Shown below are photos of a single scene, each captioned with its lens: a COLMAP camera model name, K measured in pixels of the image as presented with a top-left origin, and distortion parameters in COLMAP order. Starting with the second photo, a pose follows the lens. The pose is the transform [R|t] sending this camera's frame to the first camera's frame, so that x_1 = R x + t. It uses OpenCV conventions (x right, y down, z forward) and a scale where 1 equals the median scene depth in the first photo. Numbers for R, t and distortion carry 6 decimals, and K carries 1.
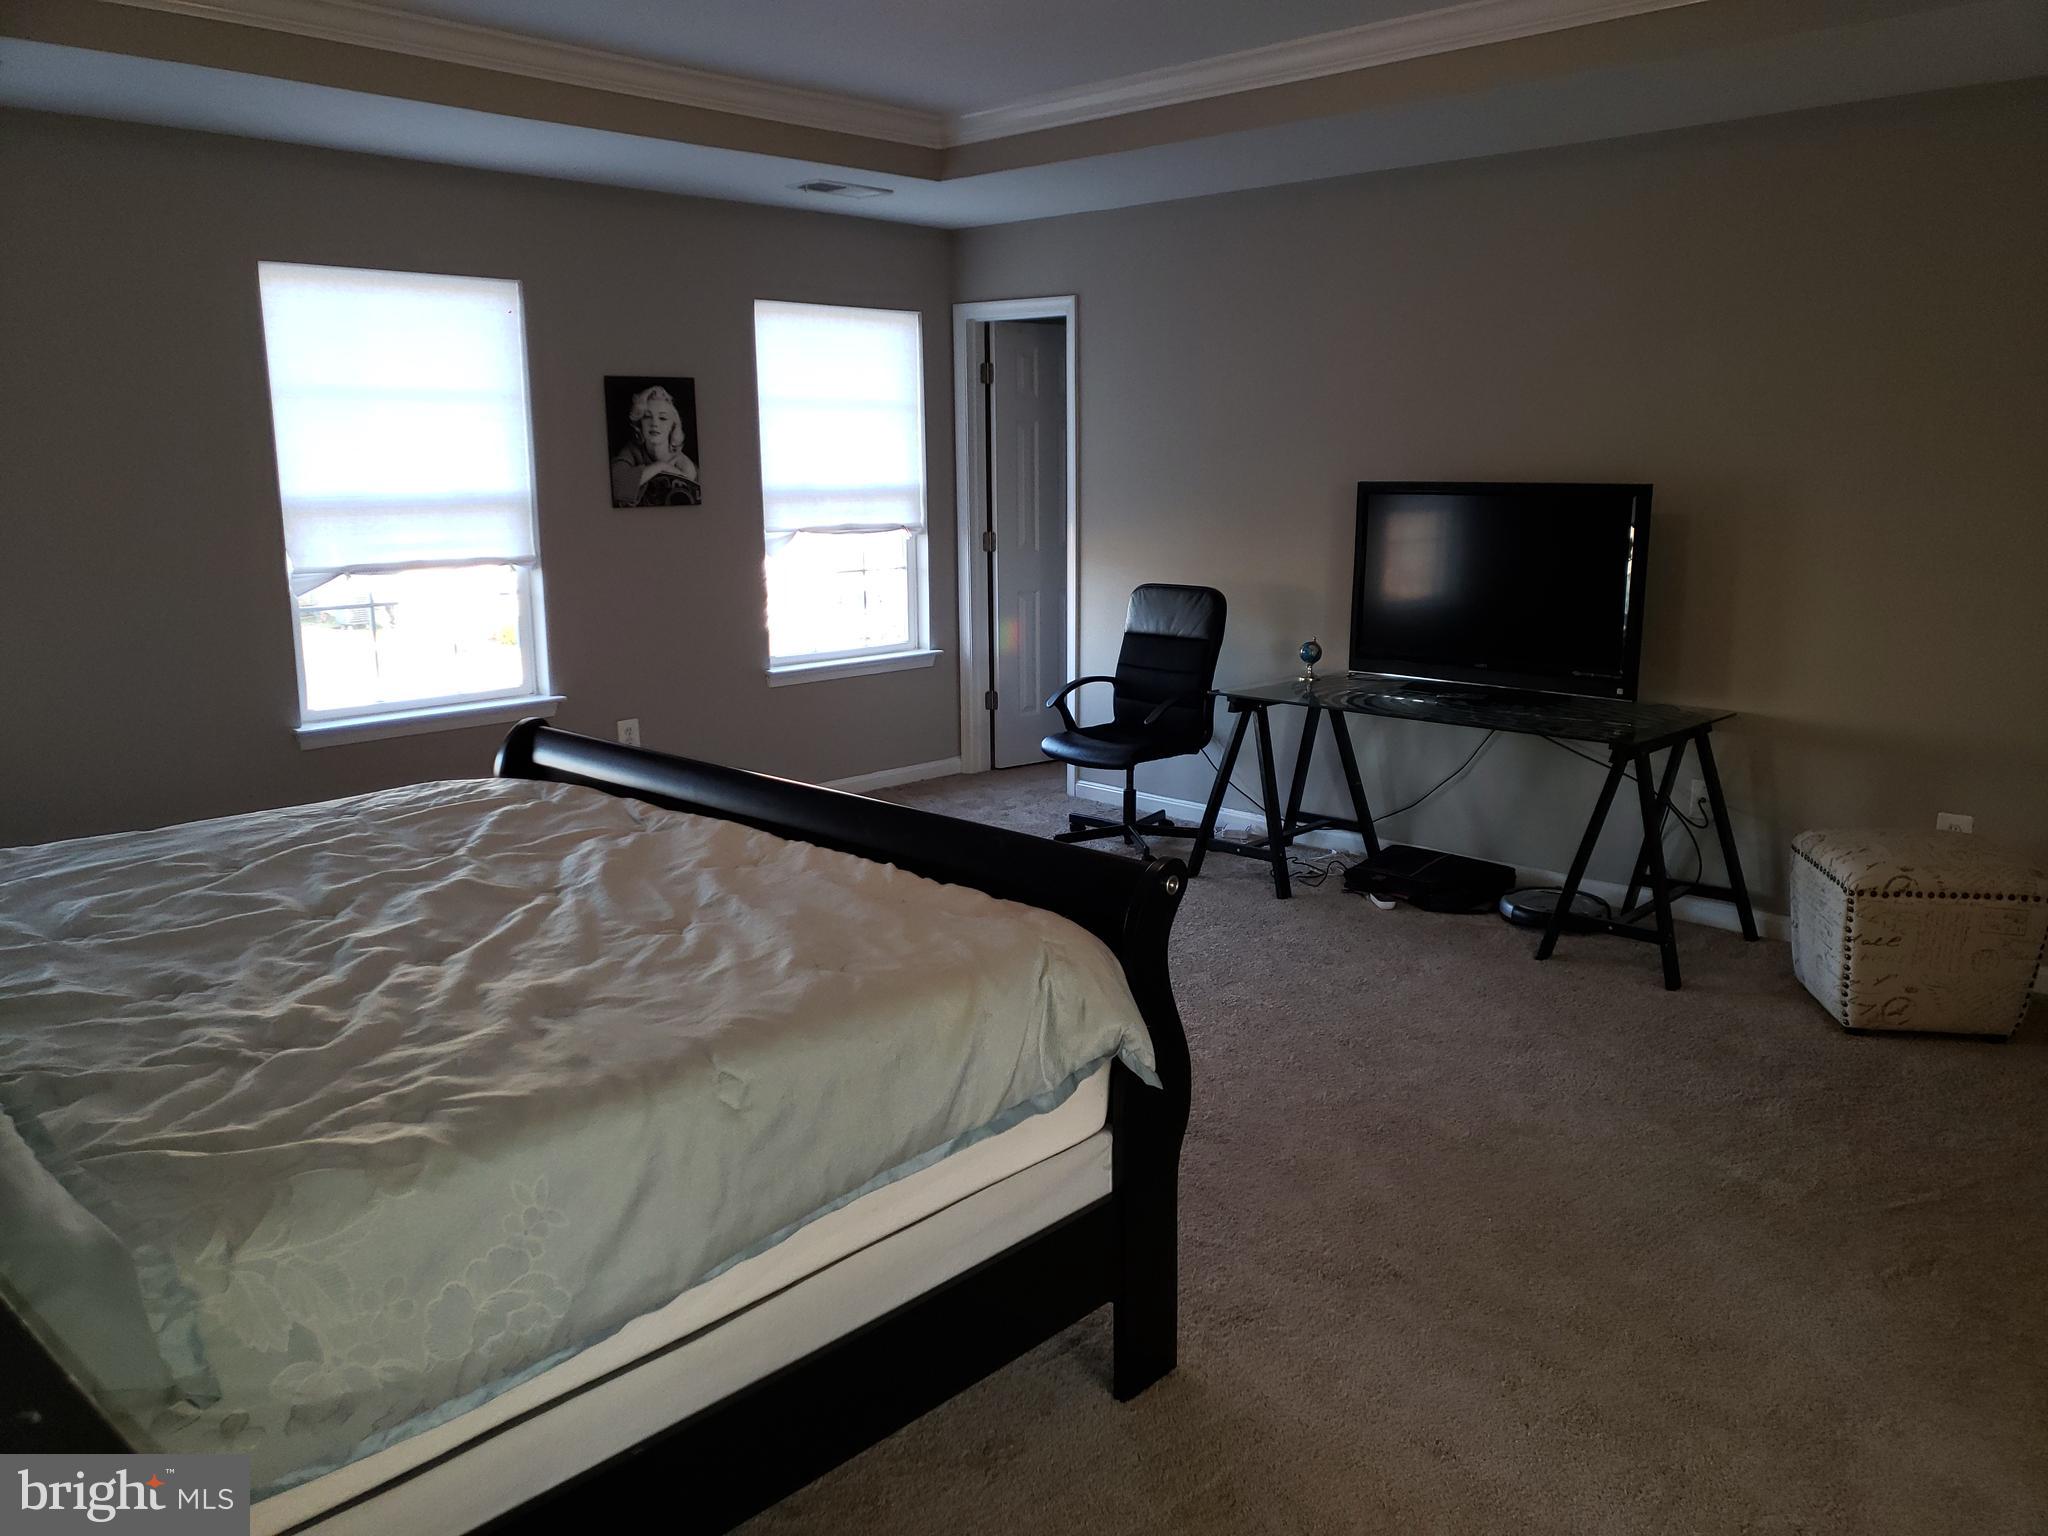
lens RADIAL K [[1588.1, 0, 1020.2], [0, 1588.1, 771.9], [0, 0, 1]] dist [0.045395, -0.001311]
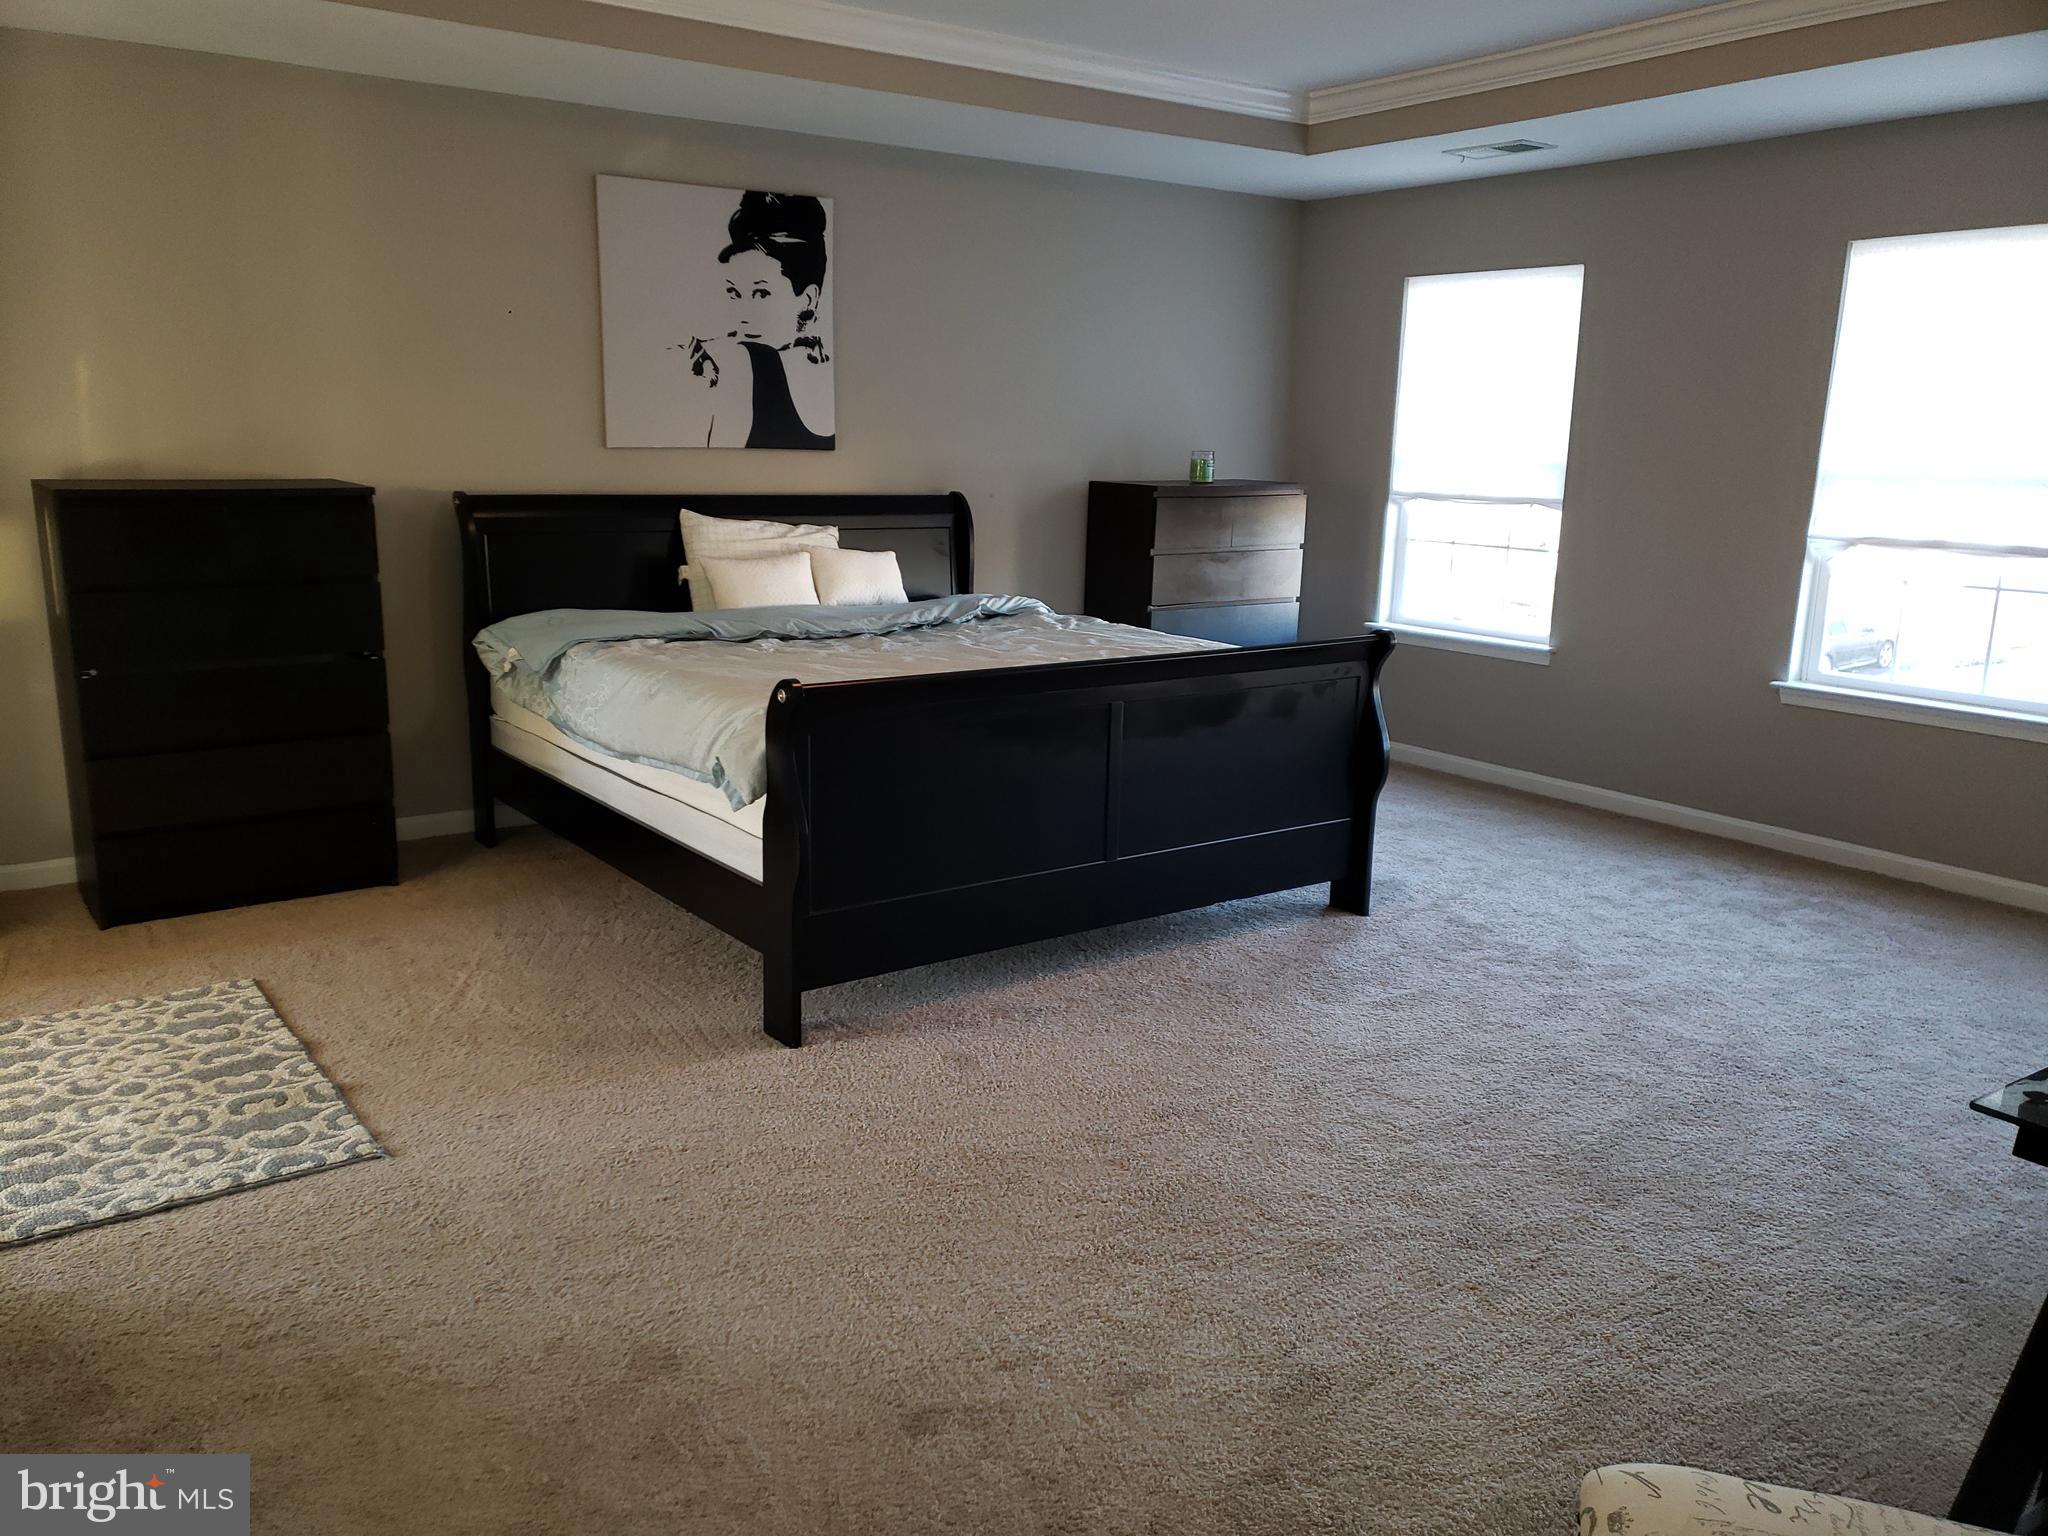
lens RADIAL K [[1588.1, 0, 1020.2], [0, 1588.1, 771.9], [0, 0, 1]] dist [0.045395, -0.001311]
pose [[-0.202009, 0.221218, -0.954073, 0.884201], [-0.216593, 0.939945, 0.263802, -0.183826], [0.955133, 0.259936, -0.141963, 0.877772]]
